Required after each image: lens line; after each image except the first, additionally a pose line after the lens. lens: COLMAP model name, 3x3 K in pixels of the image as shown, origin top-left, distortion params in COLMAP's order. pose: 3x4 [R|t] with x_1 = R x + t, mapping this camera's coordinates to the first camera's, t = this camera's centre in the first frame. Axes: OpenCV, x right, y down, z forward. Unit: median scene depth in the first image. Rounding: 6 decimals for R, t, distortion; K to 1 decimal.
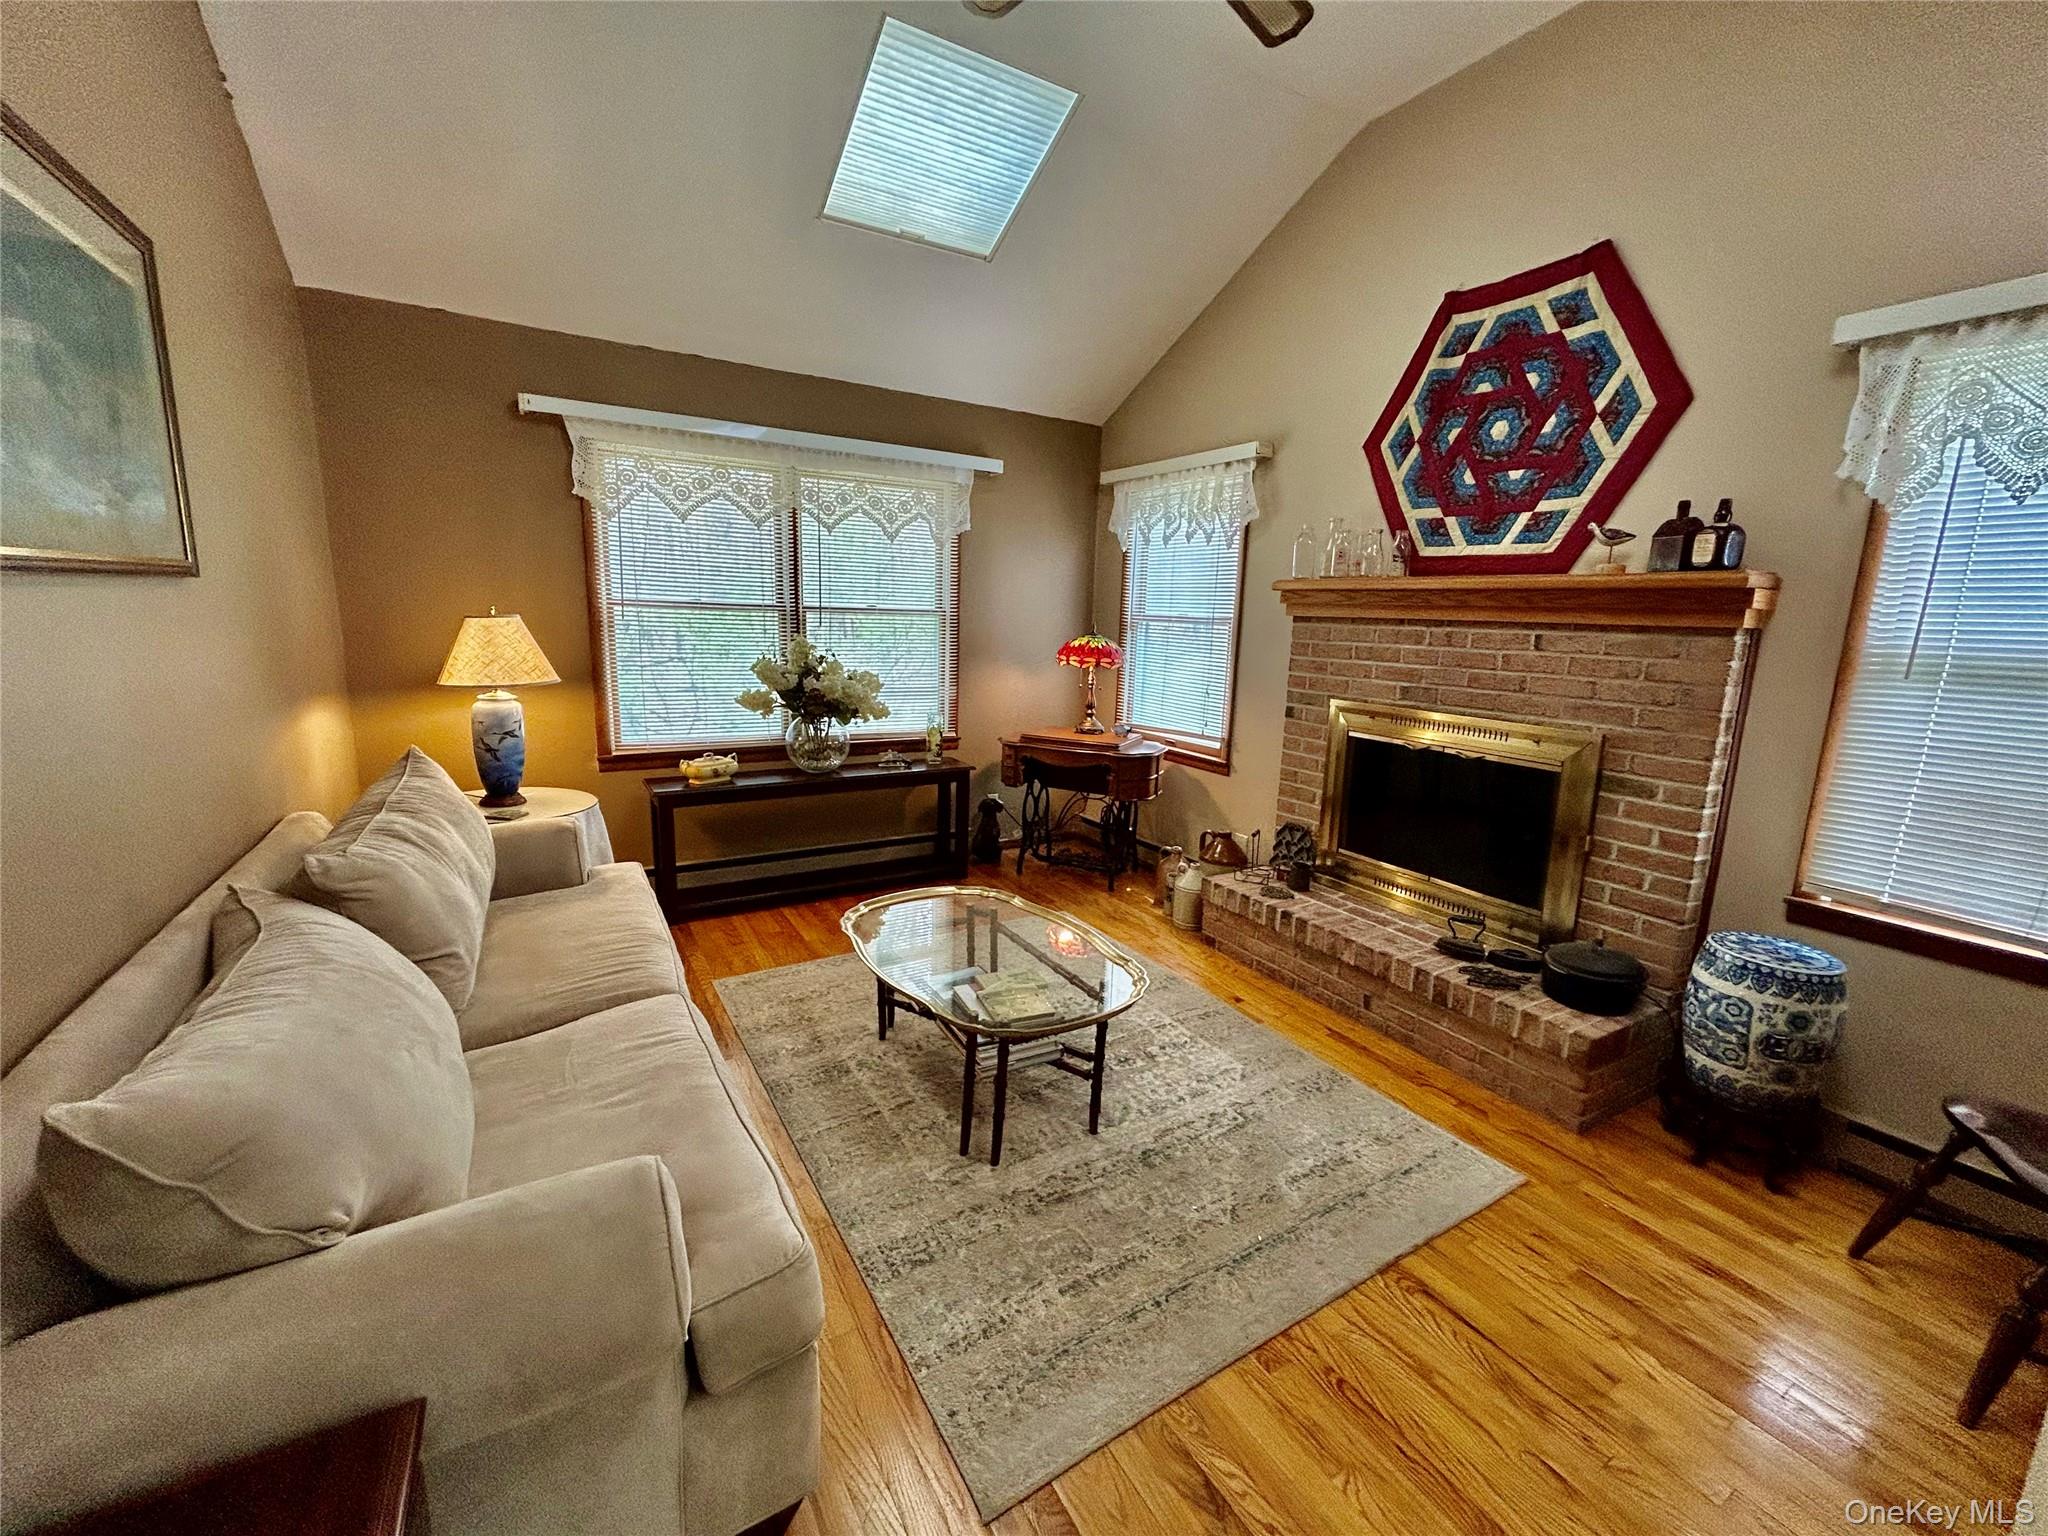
lens RADIAL K [[834.3, 0, 1027.9], [0, 834.3, 763.9], [0, 0, 1]] dist [-0.000665, 0.001545]
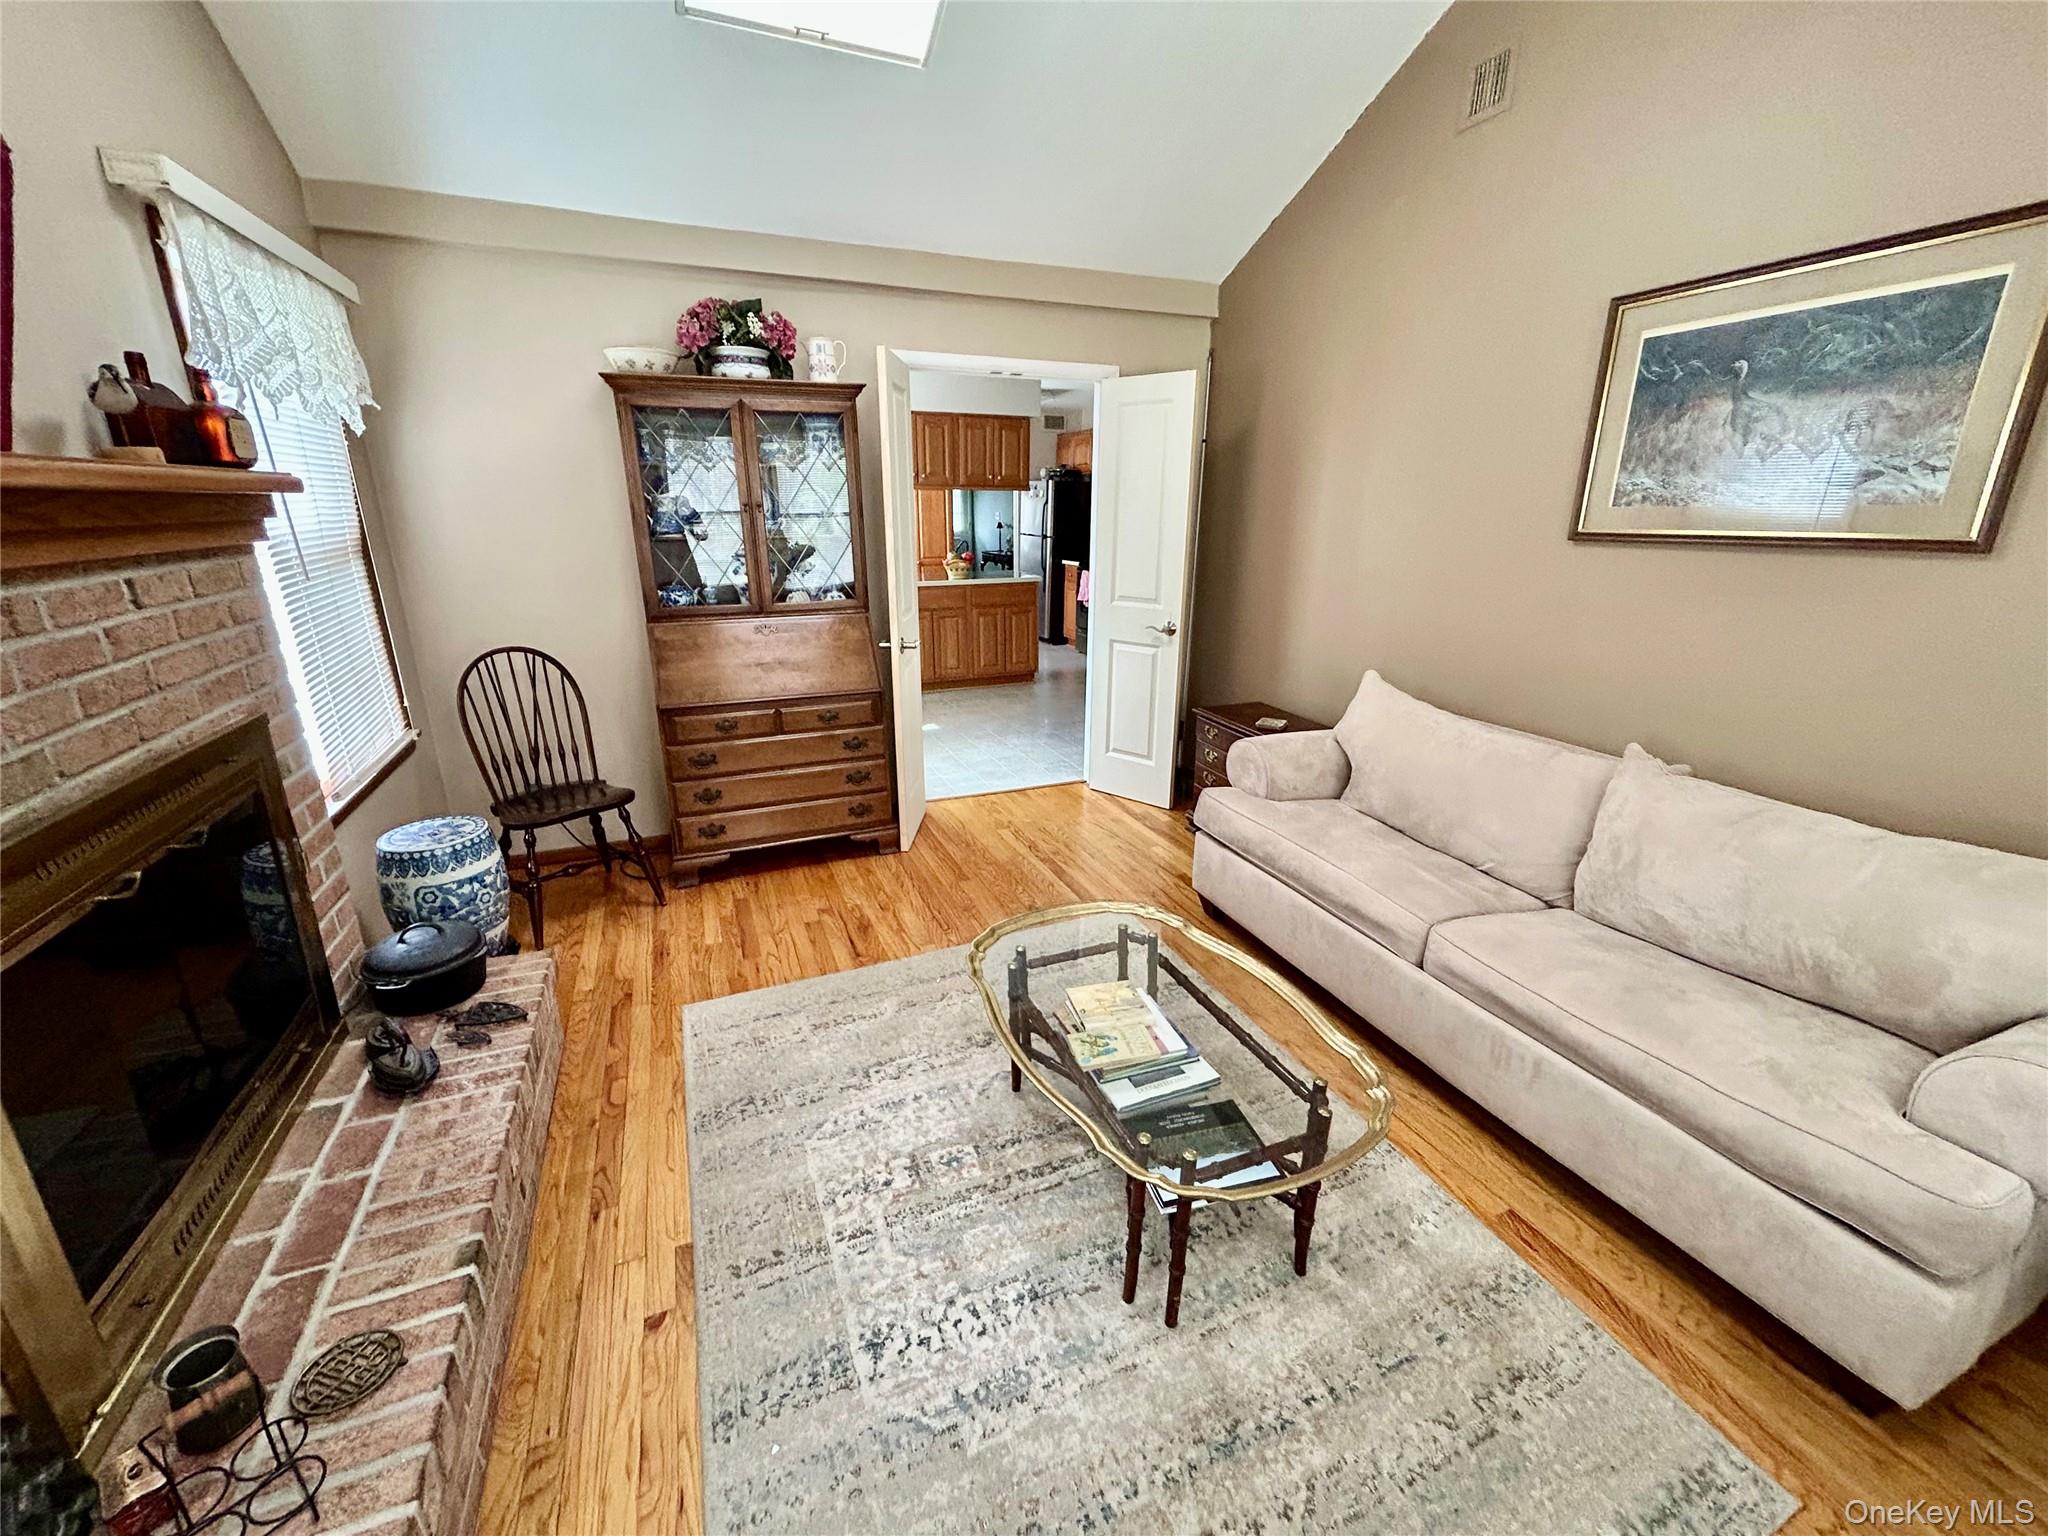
lens RADIAL K [[834.3, 0, 1028.6], [0, 834.3, 767.3], [0, 0, 1]] dist [-0.000665, 0.001545]
pose [[-0.990183, -0.075269, 0.117779, -0.013517], [-0.010810, 0.881342, 0.472356, -0.316793], [-0.139358, 0.466446, -0.873503, 1.493425]]
